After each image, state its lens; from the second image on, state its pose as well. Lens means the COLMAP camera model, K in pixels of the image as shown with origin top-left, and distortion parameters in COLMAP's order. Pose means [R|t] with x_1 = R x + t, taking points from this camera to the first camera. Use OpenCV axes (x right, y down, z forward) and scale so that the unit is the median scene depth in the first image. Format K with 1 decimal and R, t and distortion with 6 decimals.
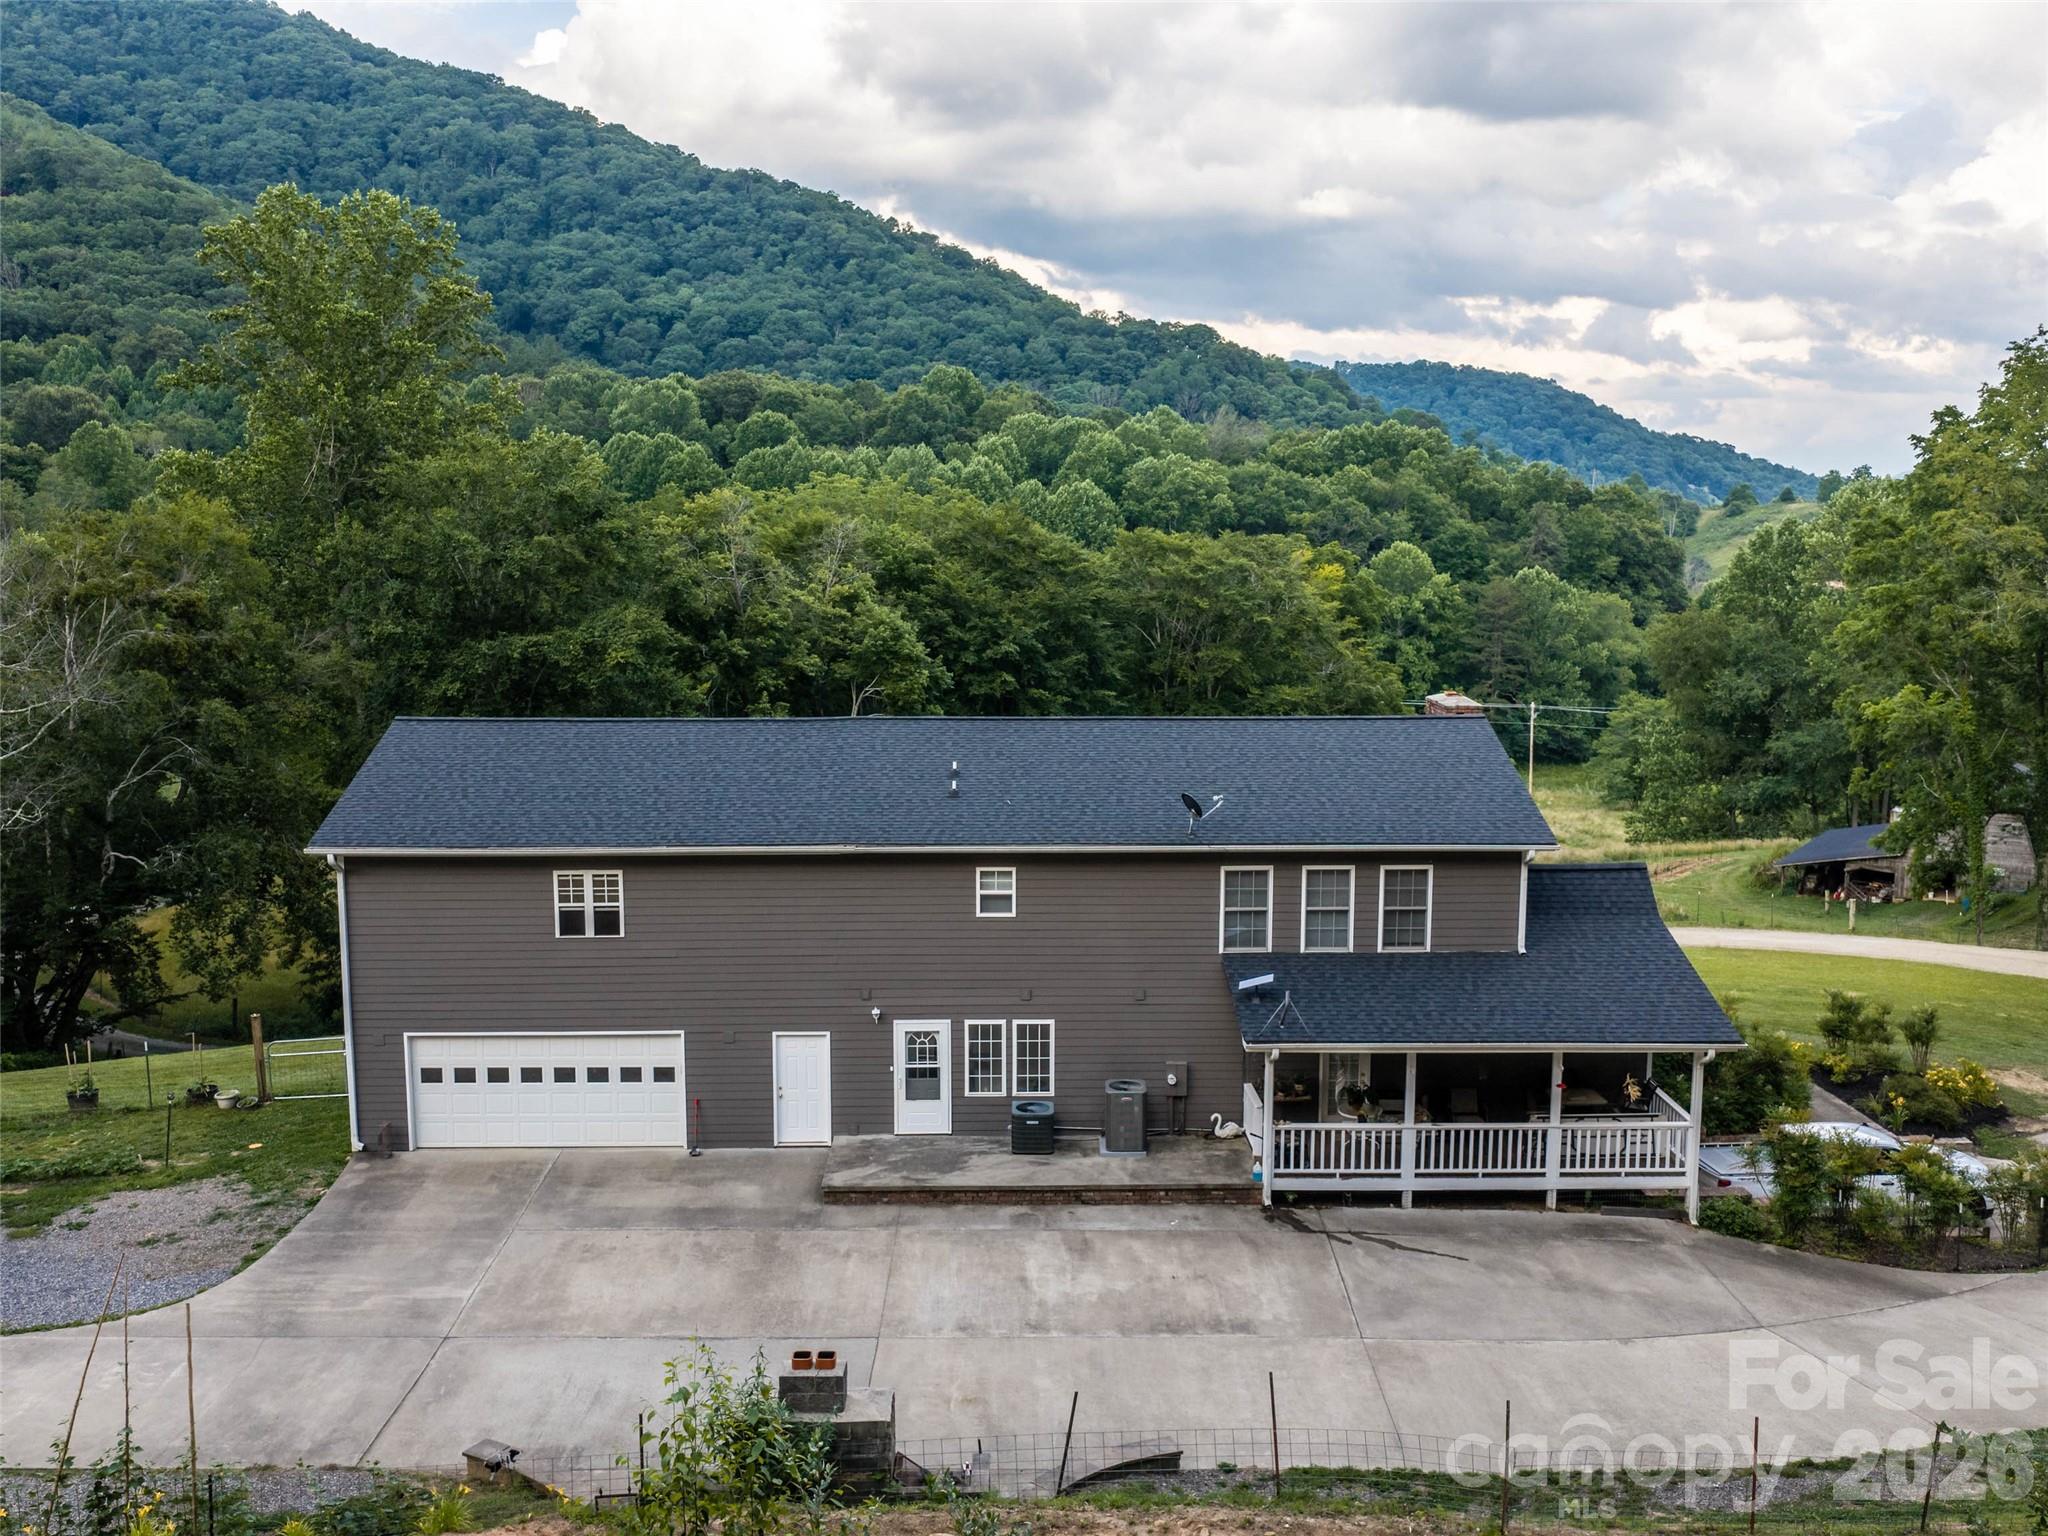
lens RADIAL K [[1903.3, 0, 1034.6], [0, 1903.3, 774.6], [0, 0, 1]] dist [0.021419, -0.033613]
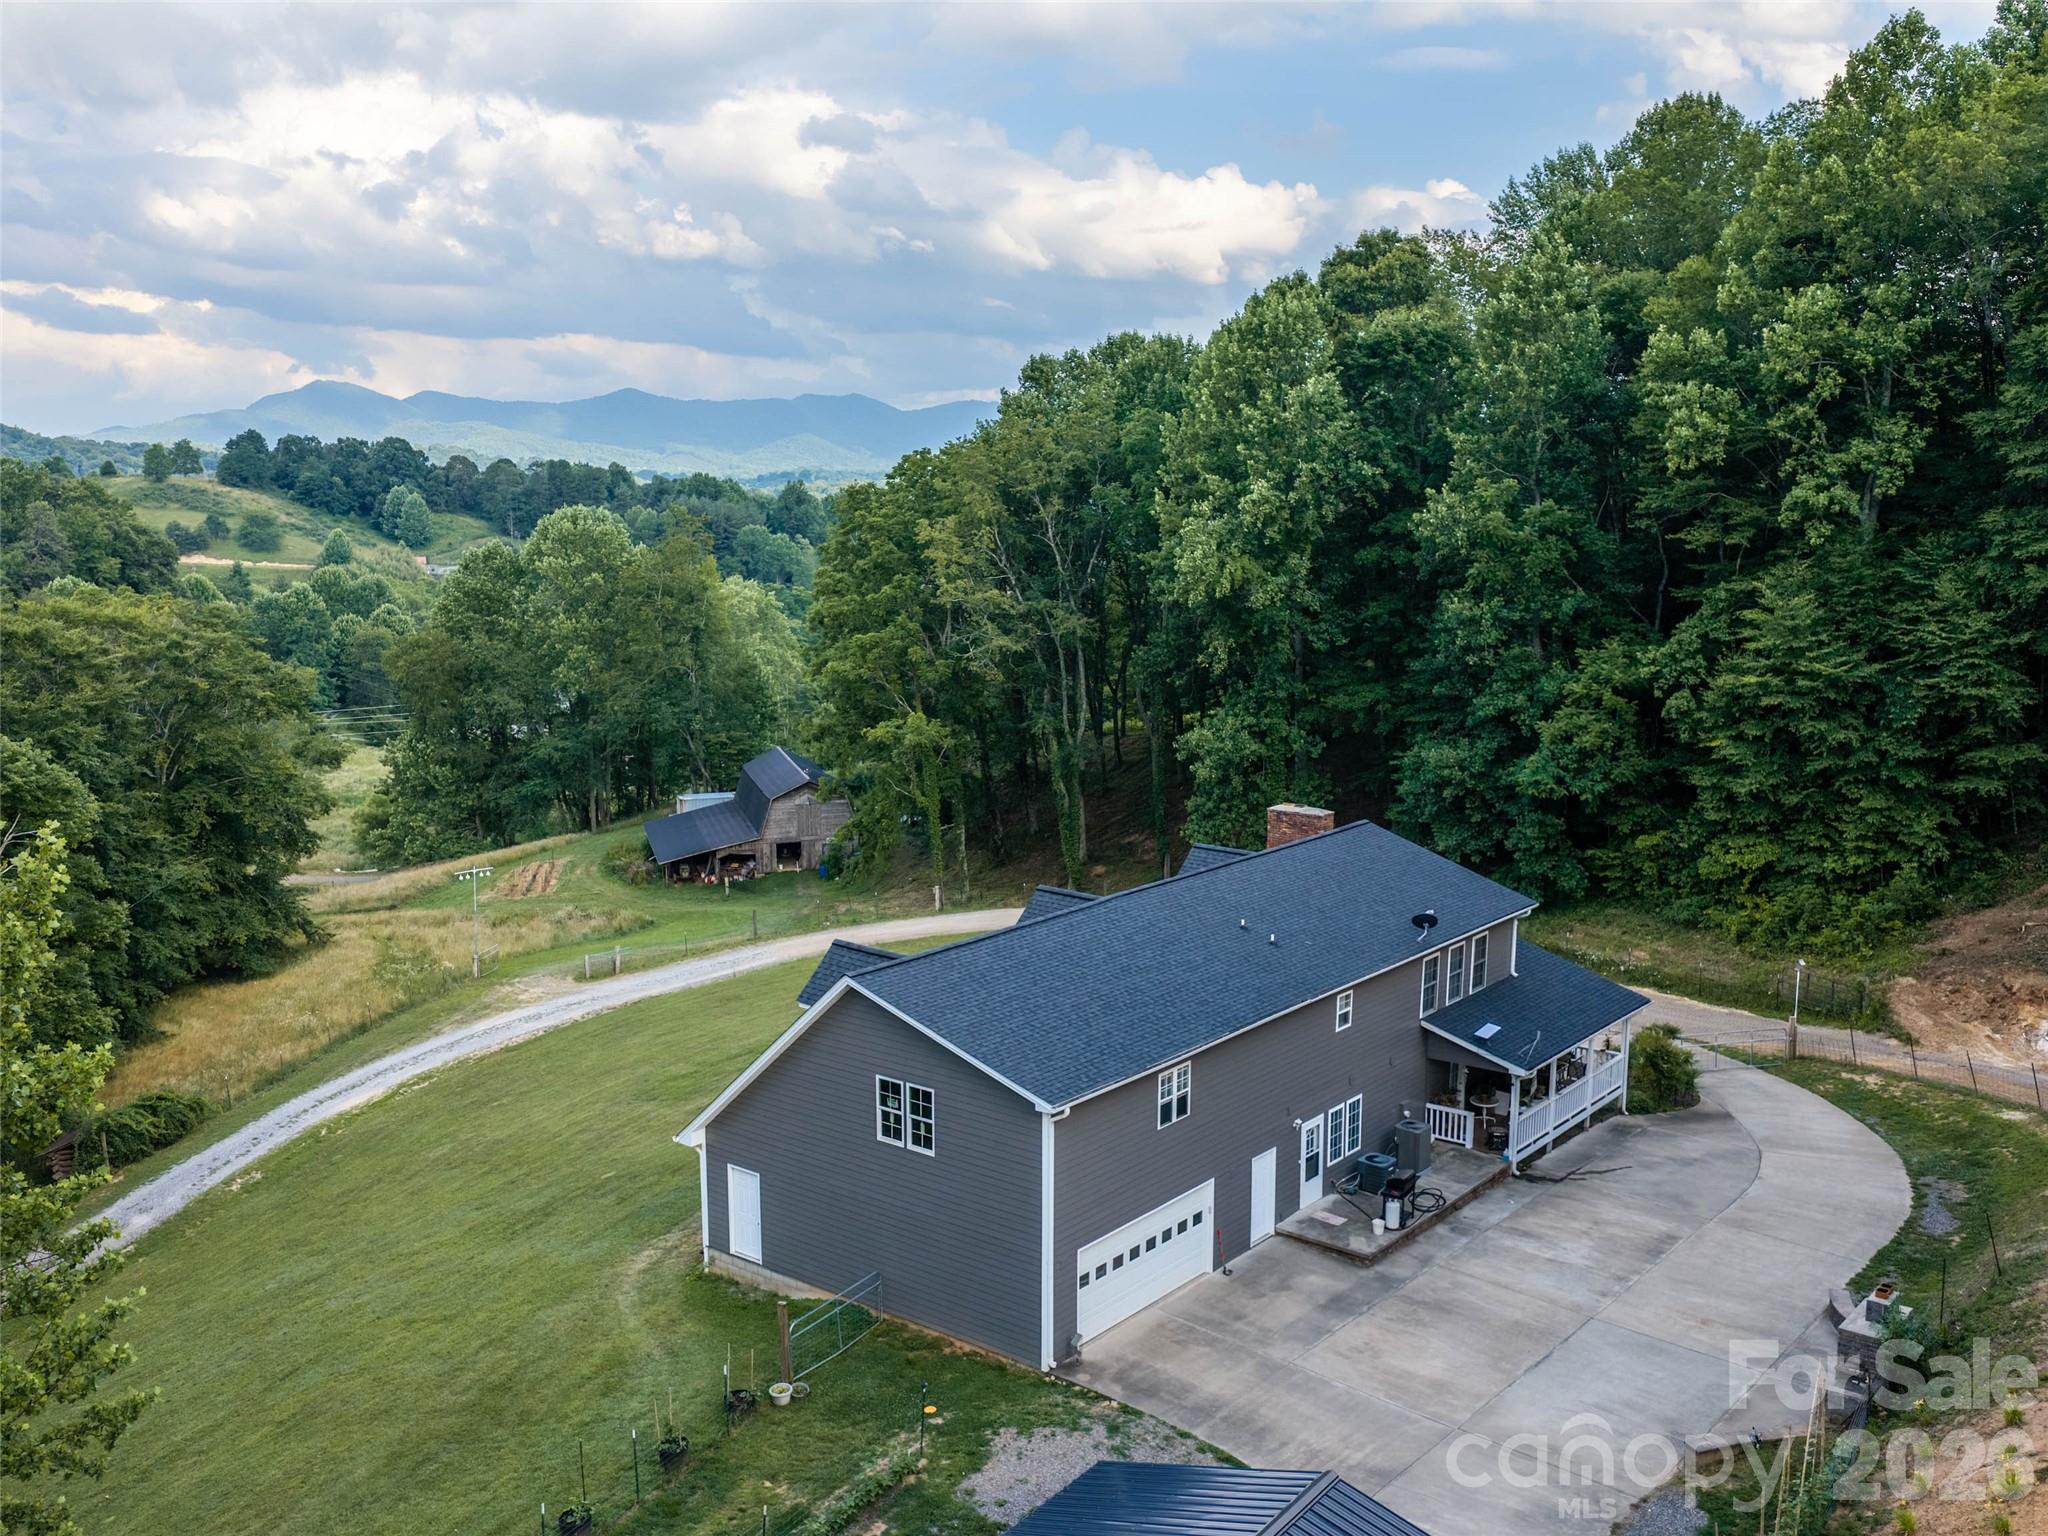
lens RADIAL K [[1903.3, 0, 1034.6], [0, 1903.3, 774.6], [0, 0, 1]] dist [0.021419, -0.033613]
pose [[0.640320, -0.124460, 0.757958, -1.151987], [0.106997, 0.991617, 0.072438, -0.223242], [-0.760620, 0.034716, 0.648269, 0.284282]]
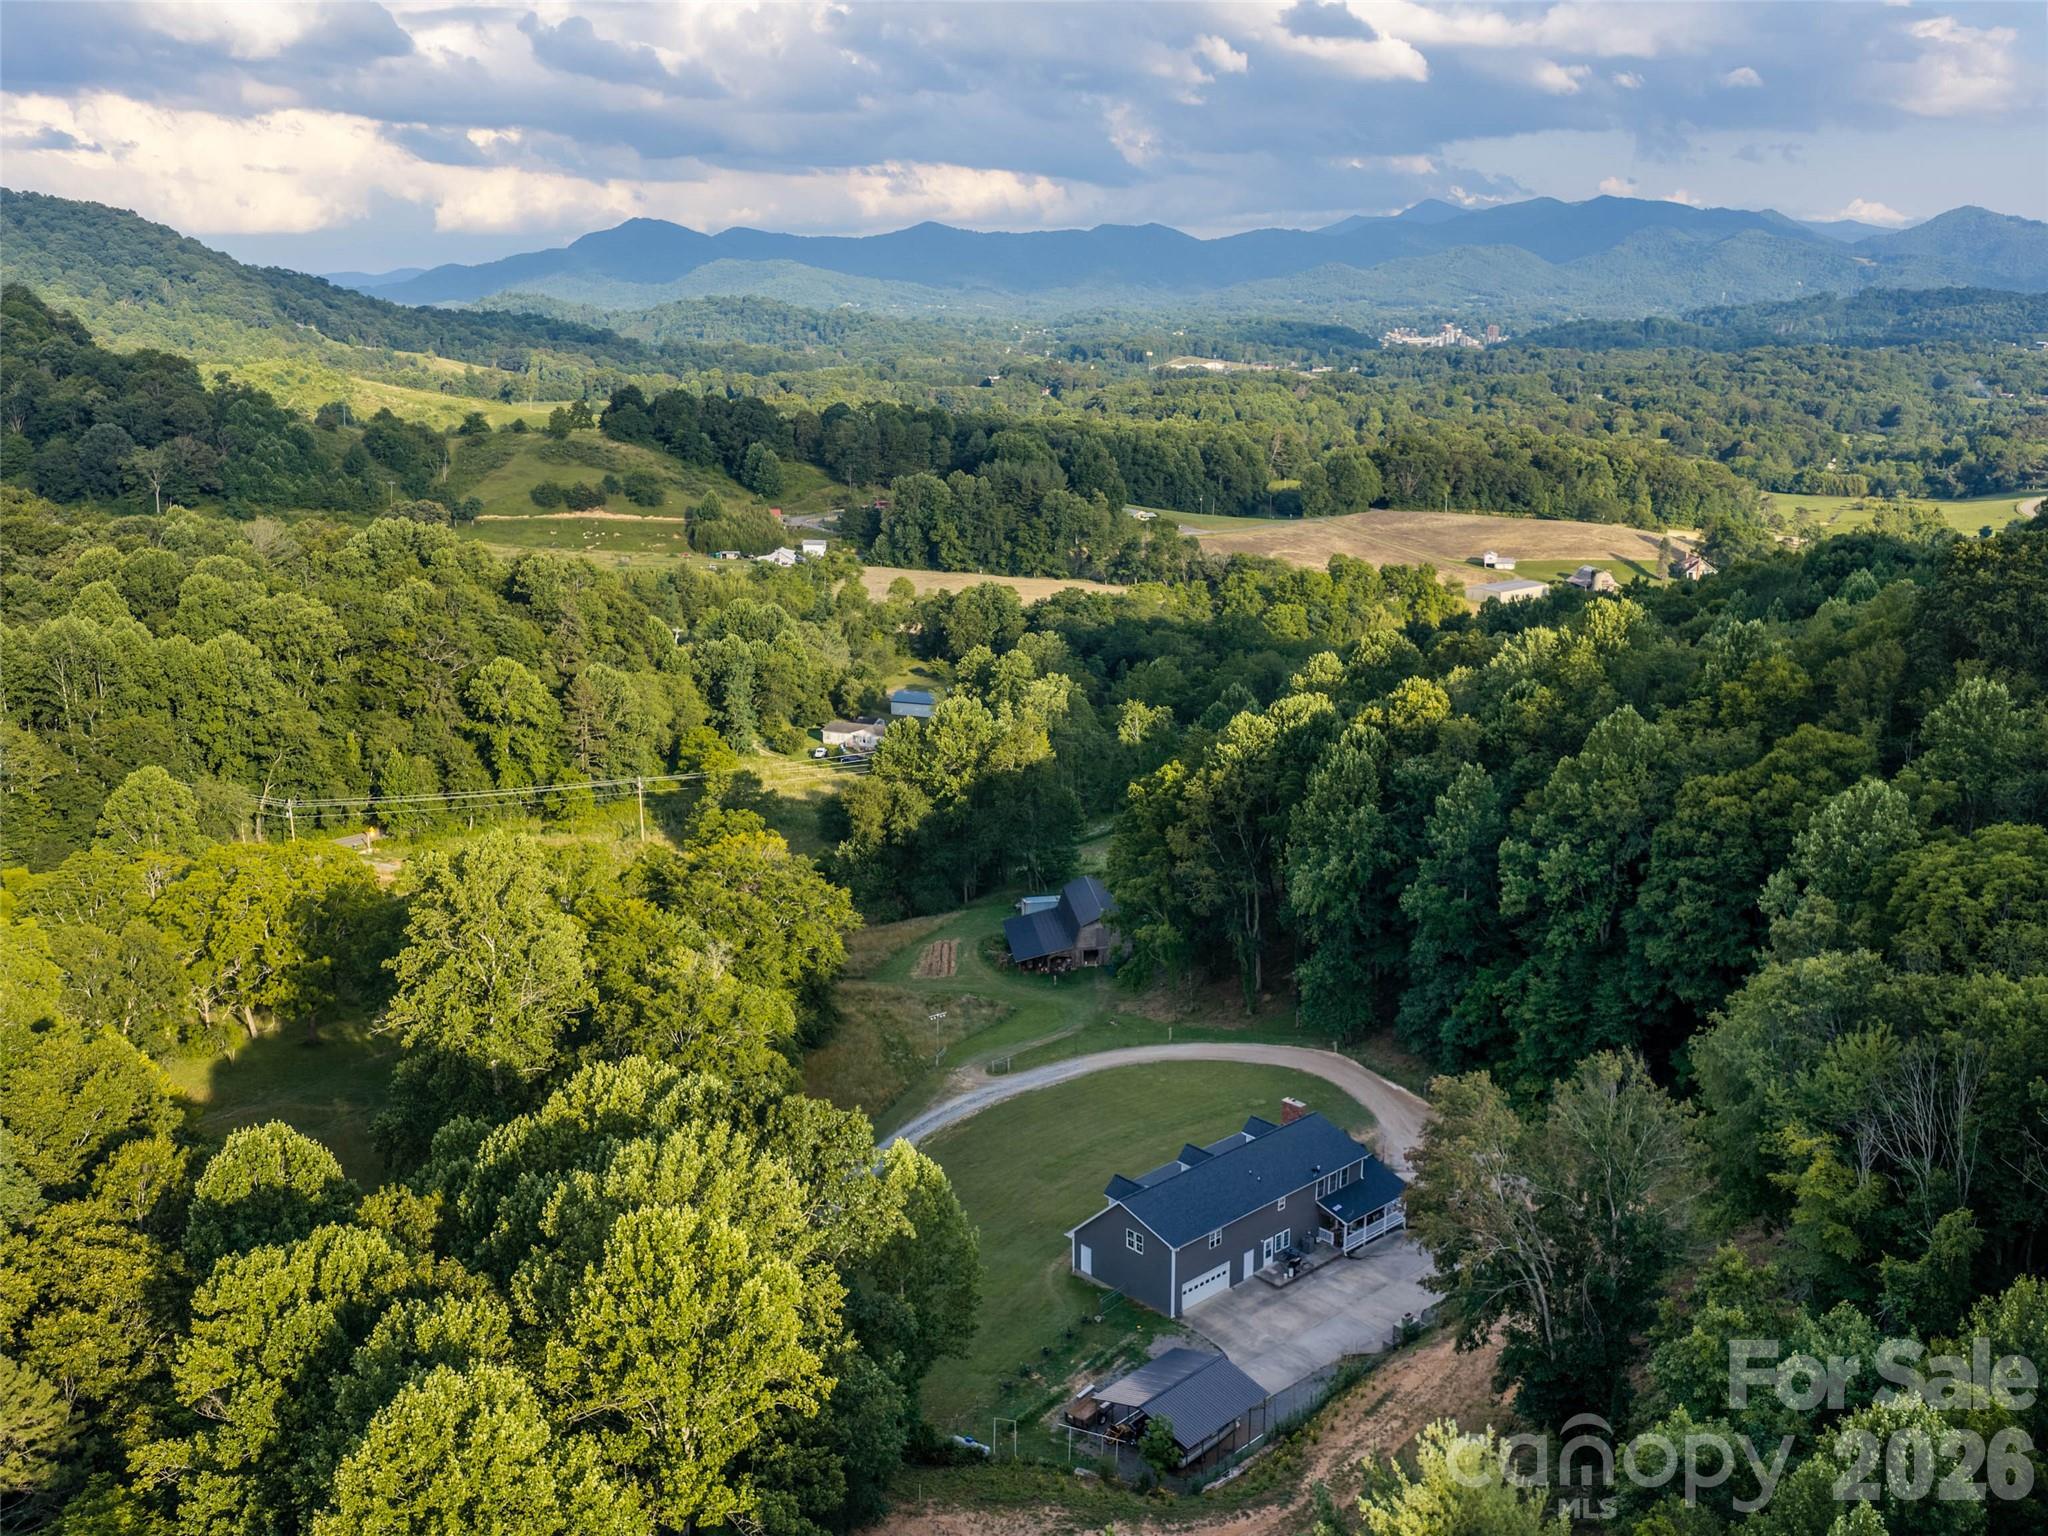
lens RADIAL K [[1903.3, 0, 1034.6], [0, 1903.3, 774.6], [0, 0, 1]] dist [0.021419, -0.033613]
pose [[0.749144, -0.167644, 0.640842, -2.874052], [0.095629, 0.984681, 0.145801, -1.487762], [-0.655468, -0.047943, 0.753700, -1.690595]]
